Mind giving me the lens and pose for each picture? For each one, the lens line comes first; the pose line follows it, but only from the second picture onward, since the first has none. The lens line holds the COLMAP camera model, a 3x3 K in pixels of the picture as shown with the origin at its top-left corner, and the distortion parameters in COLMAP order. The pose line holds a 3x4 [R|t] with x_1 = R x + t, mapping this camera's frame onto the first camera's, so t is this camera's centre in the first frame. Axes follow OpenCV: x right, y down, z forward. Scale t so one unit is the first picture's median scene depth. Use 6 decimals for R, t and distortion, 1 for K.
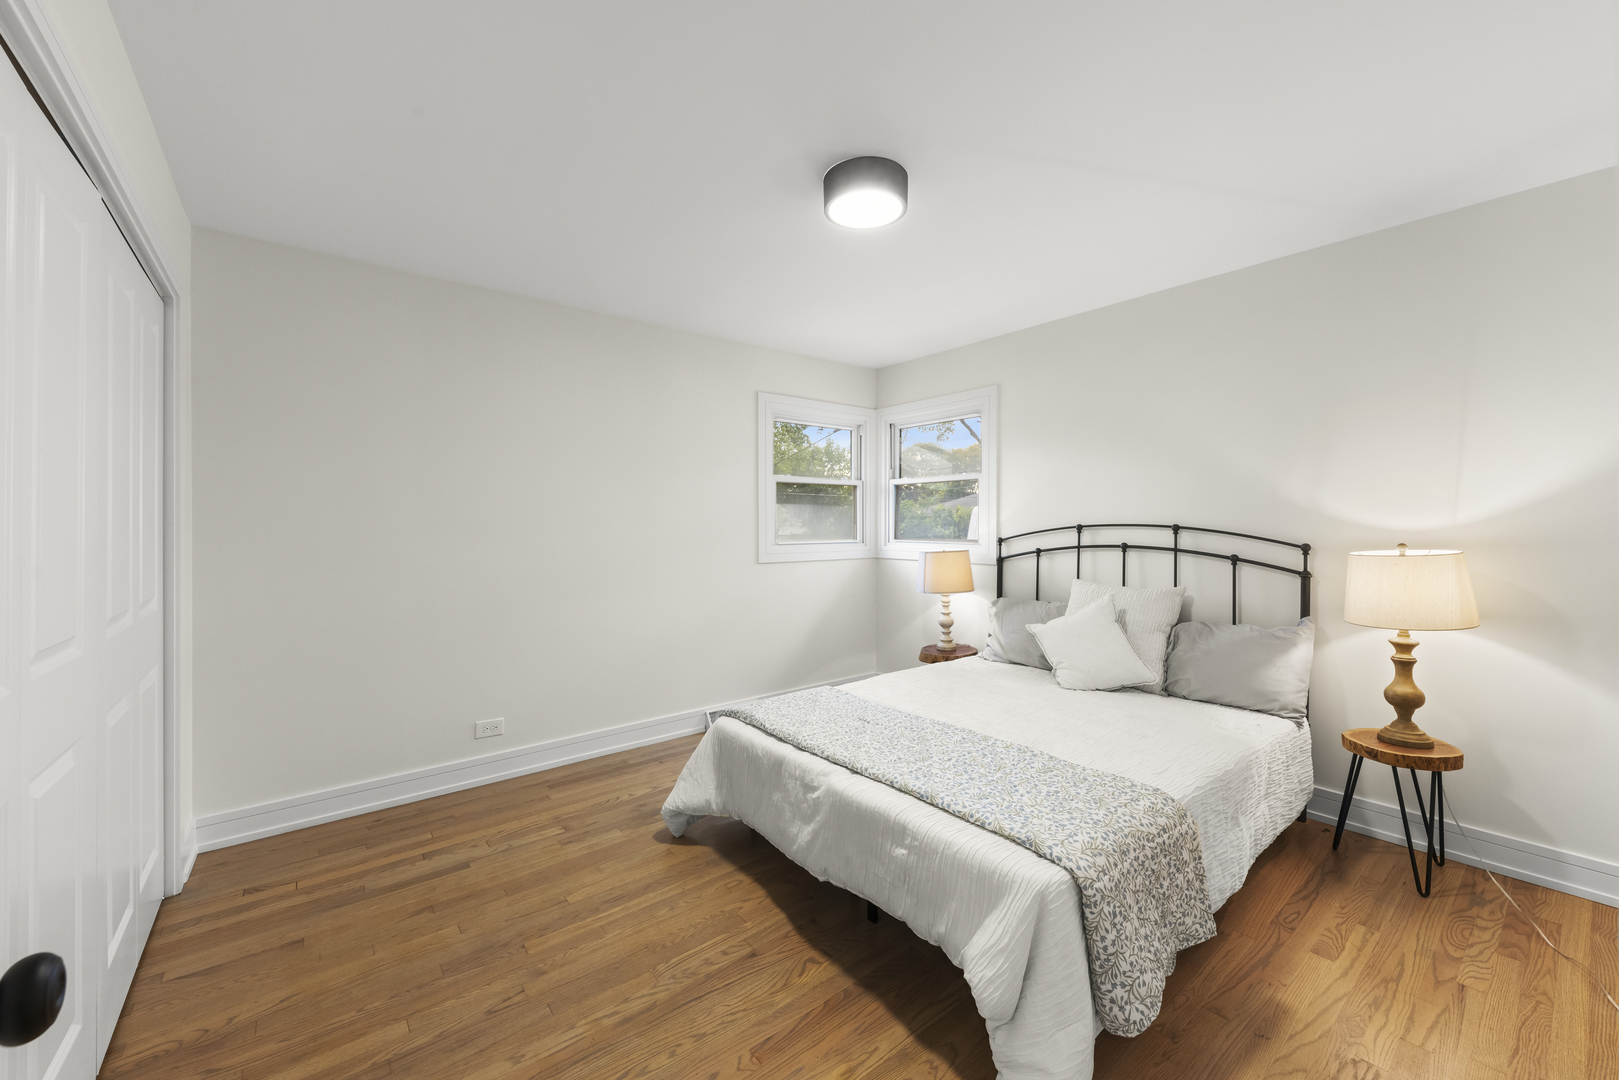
lens RADIAL K [[609.3, 0, 807.6], [0, 609.3, 520.0], [0, 0, 1]] dist [0.005212, 0.000039]
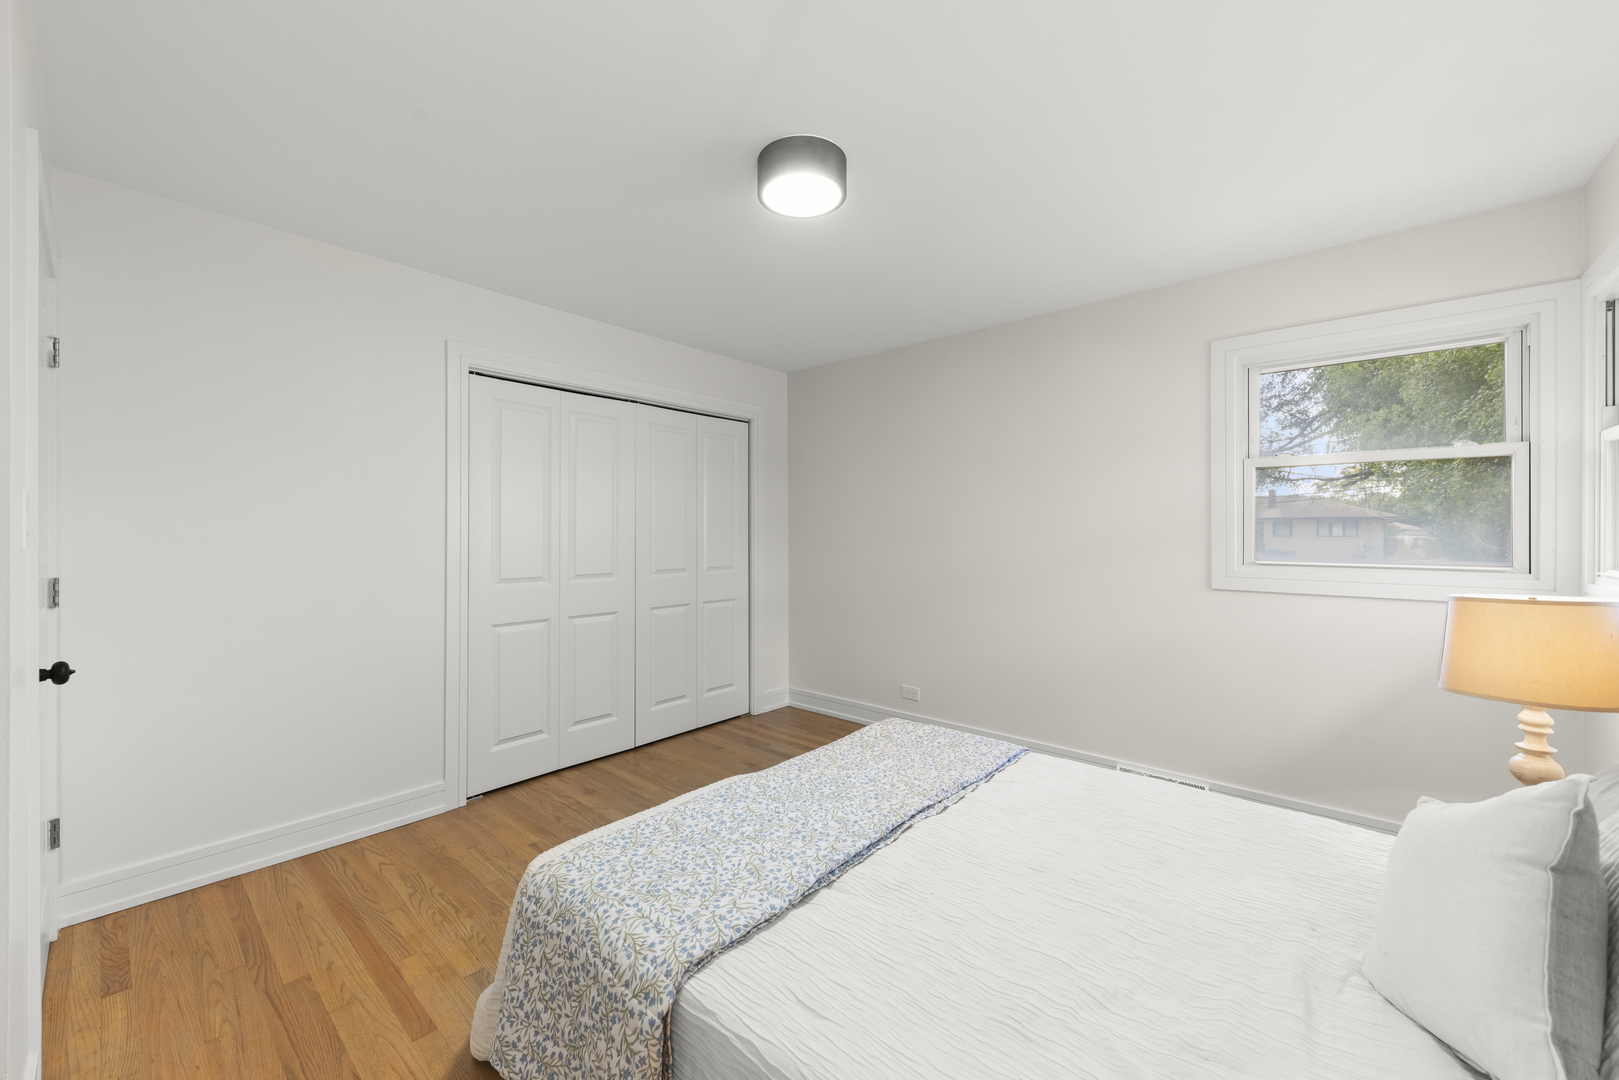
lens RADIAL K [[609.3, 0, 807.6], [0, 609.3, 520.0], [0, 0, 1]] dist [0.005212, 0.000039]
pose [[0.202896, -0.008246, -0.979166, 1.071618], [0.003092, 0.999965, -0.007781, -0.006287], [0.979195, -0.001449, 0.202914, 0.867994]]
